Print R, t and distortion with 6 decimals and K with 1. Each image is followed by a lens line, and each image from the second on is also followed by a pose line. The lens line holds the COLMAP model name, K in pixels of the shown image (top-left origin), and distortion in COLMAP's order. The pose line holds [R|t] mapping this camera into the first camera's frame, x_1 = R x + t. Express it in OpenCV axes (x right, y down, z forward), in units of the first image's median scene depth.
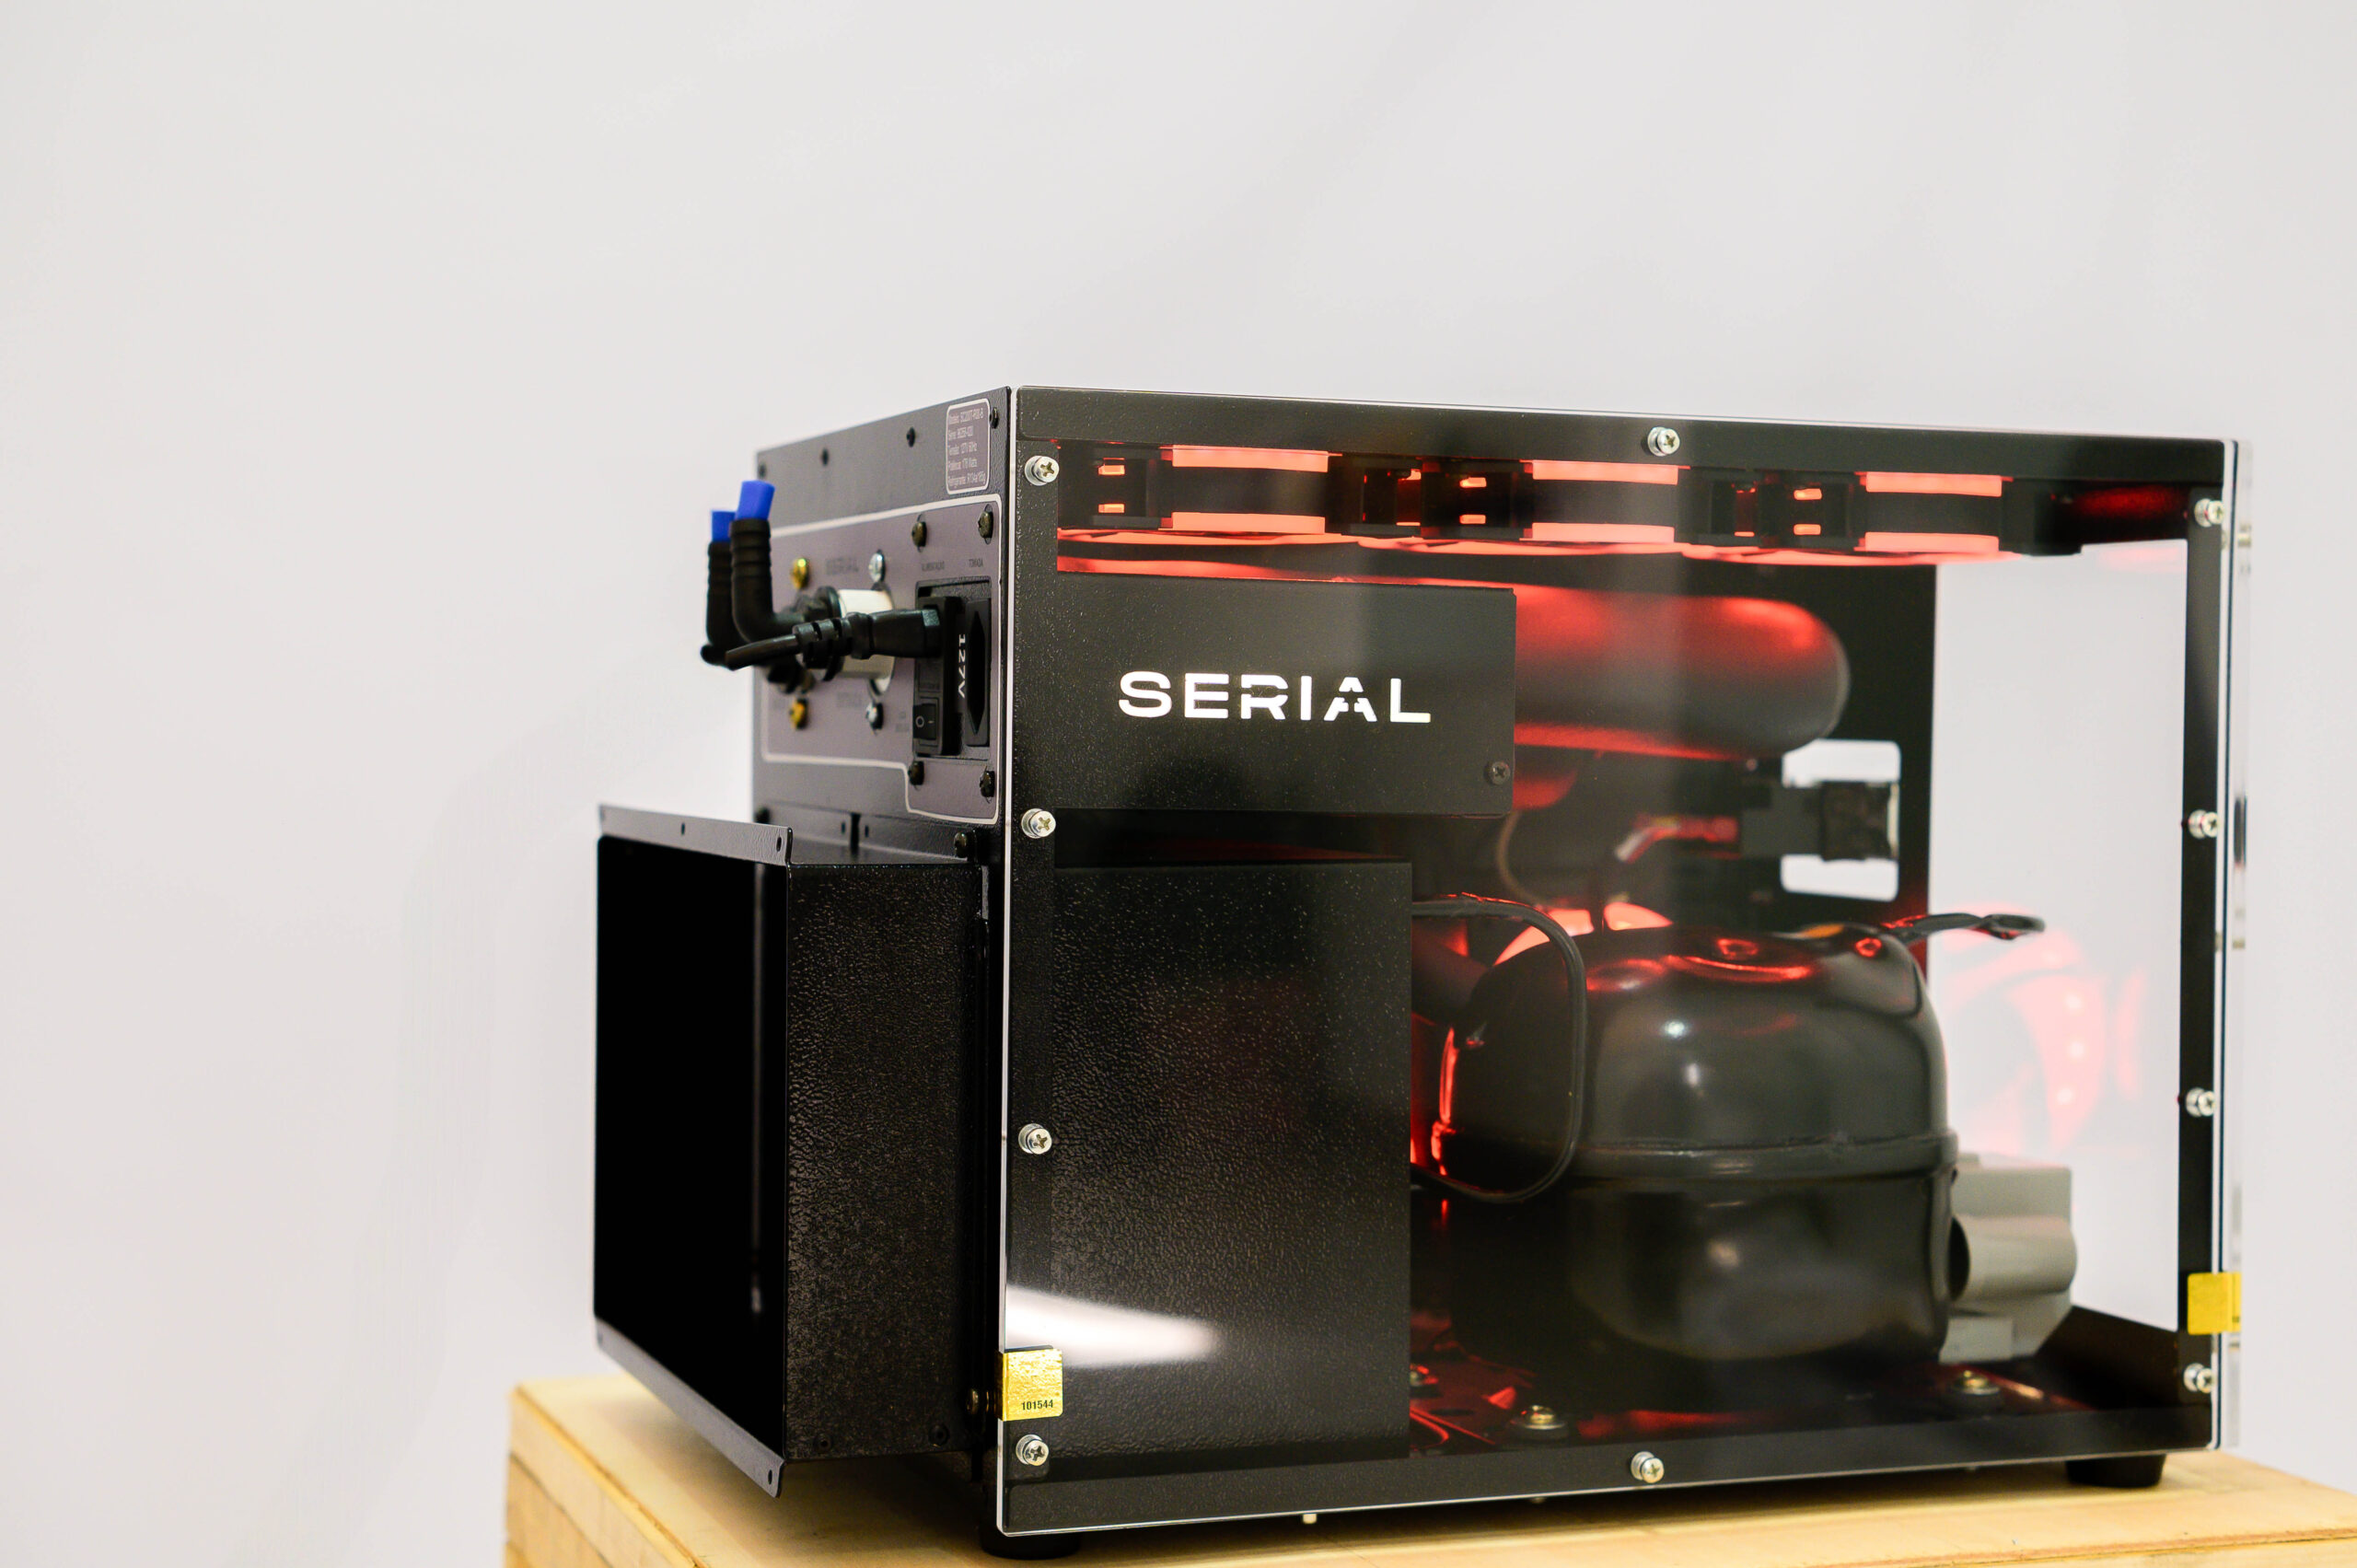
lens RADIAL K [[3700.8, 0, 1246.0], [0, 3700.8, 790.4], [0, 0, 1]] dist [0.061039, 0.000000]
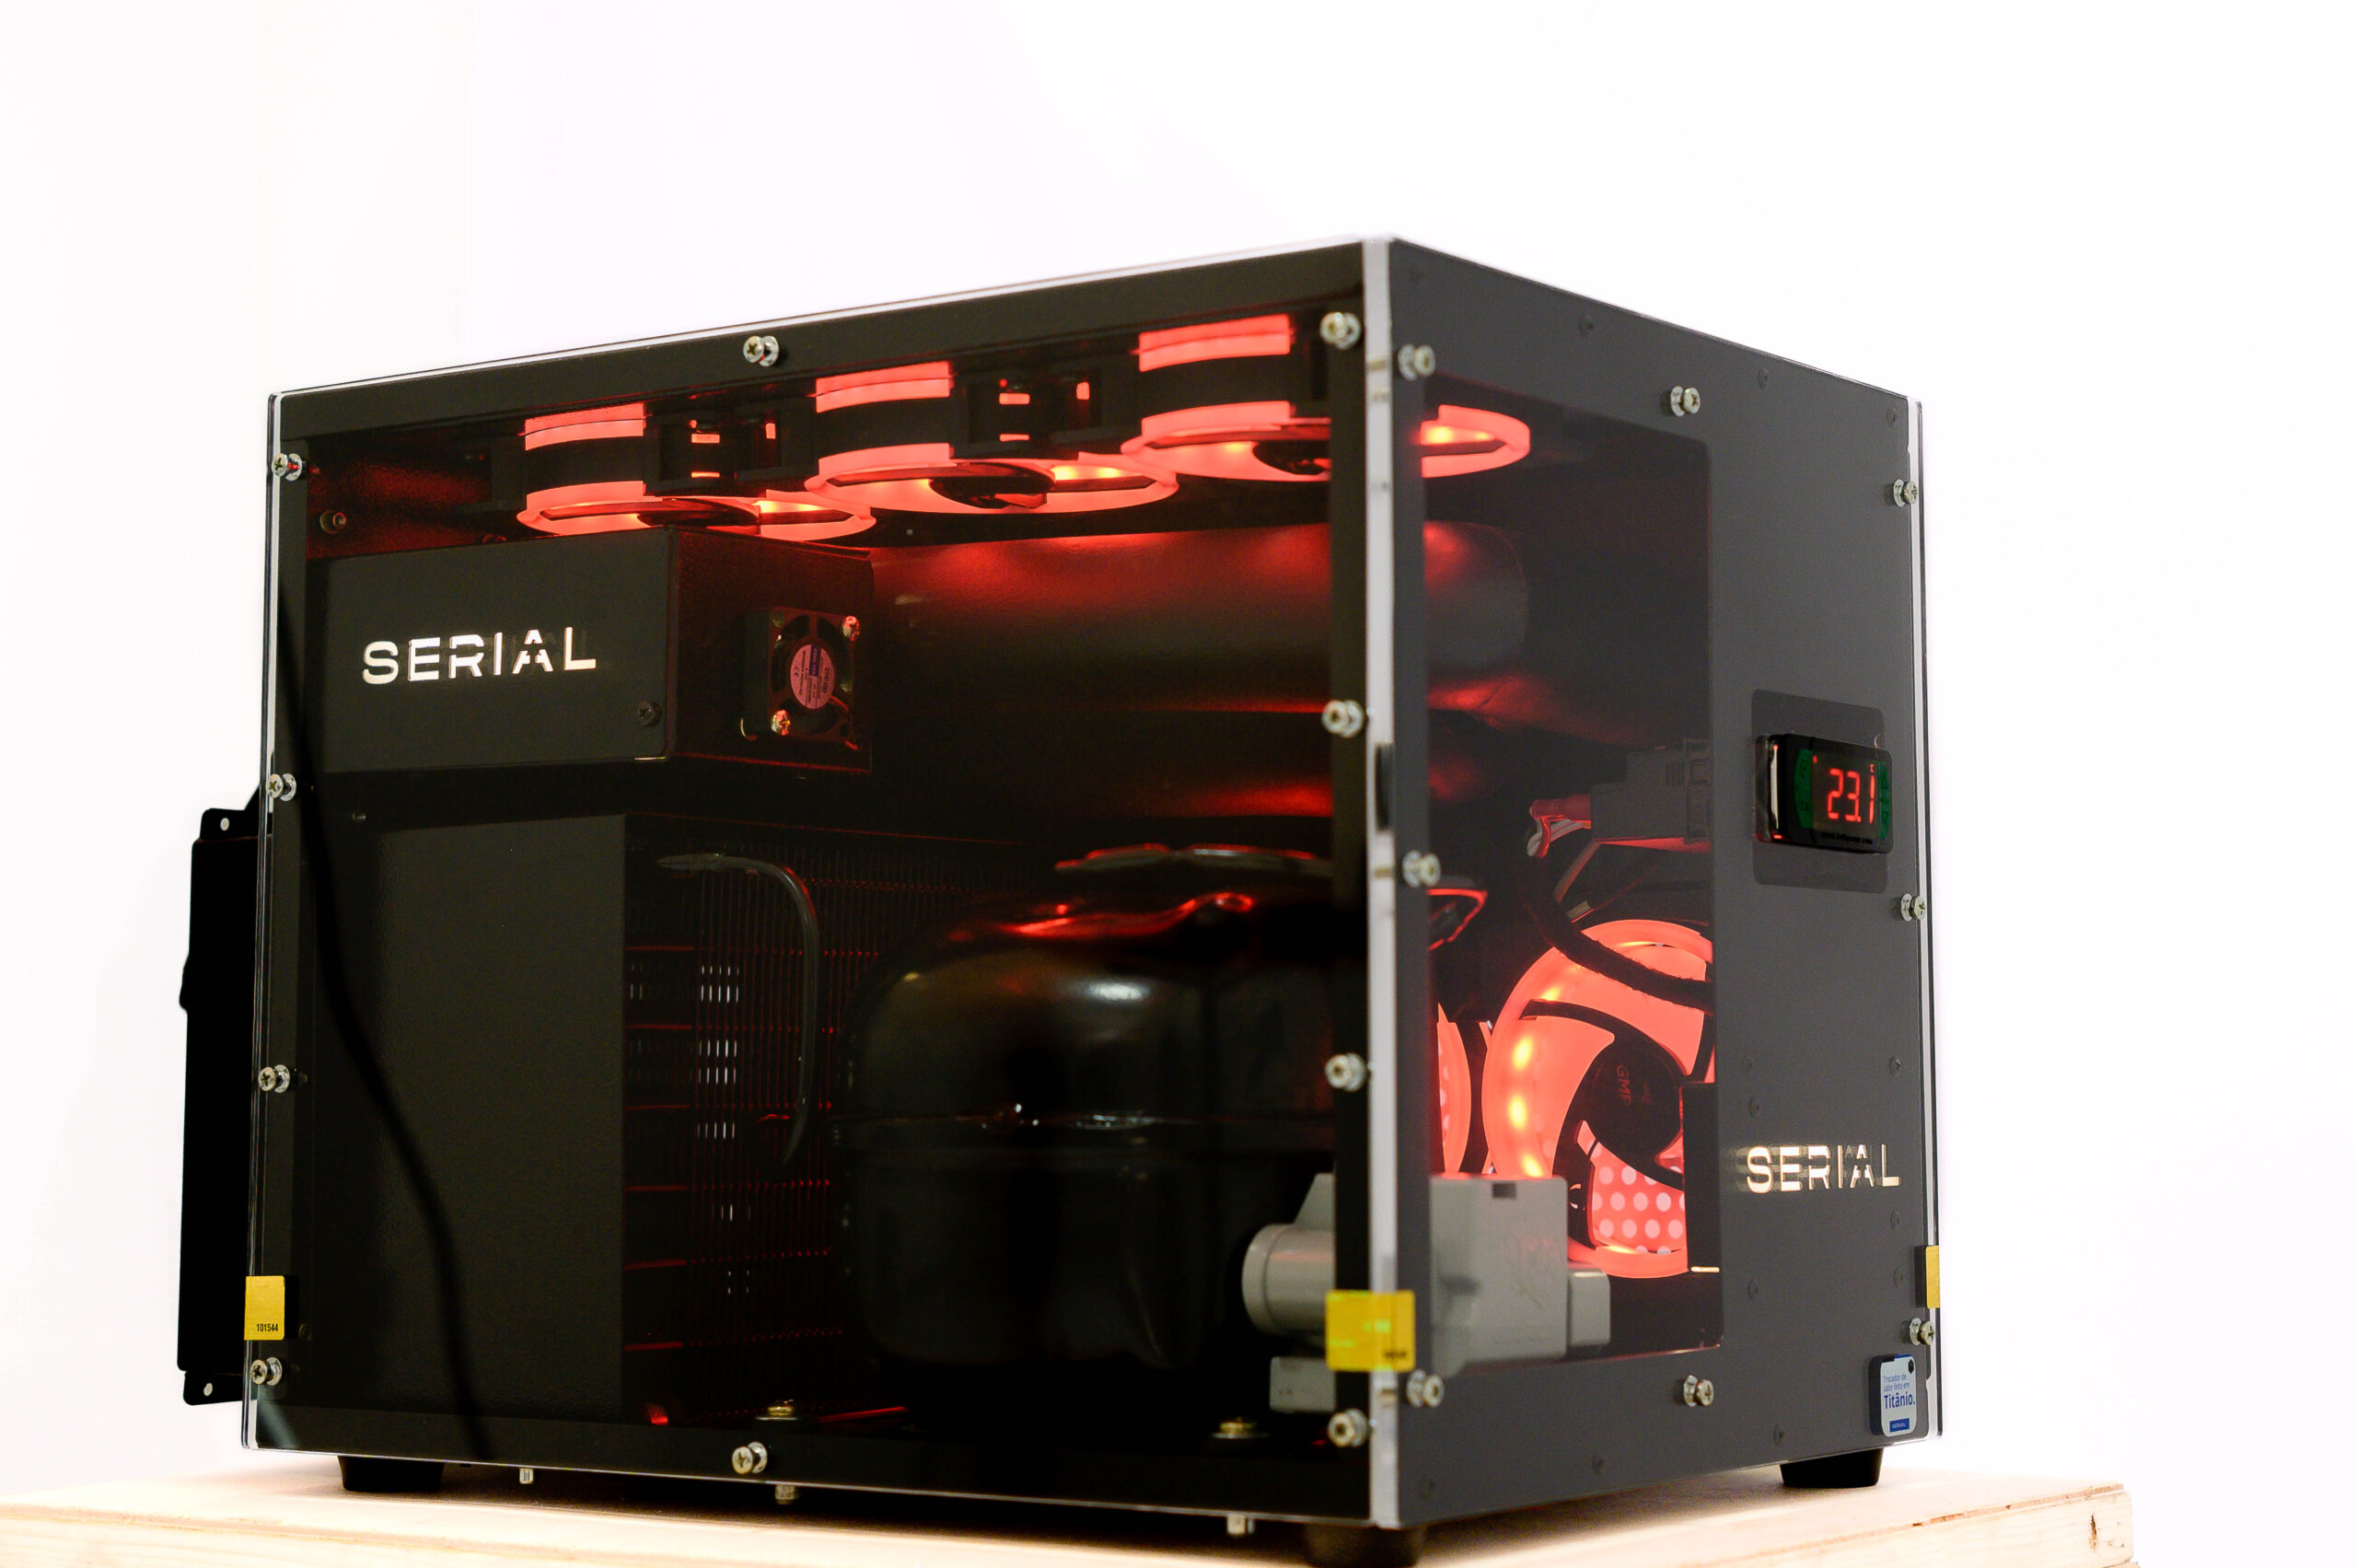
lens RADIAL K [[3914.5, 0, 1259.0], [0, 3914.5, 747.2], [0, 0, 1]] dist [0.042021, 0.000000]
pose [[0.569552, -0.080460, -0.818008, 1.009697], [-0.002671, 0.995011, -0.099730, 0.106946], [0.821951, 0.058987, 0.566496, 0.558960]]
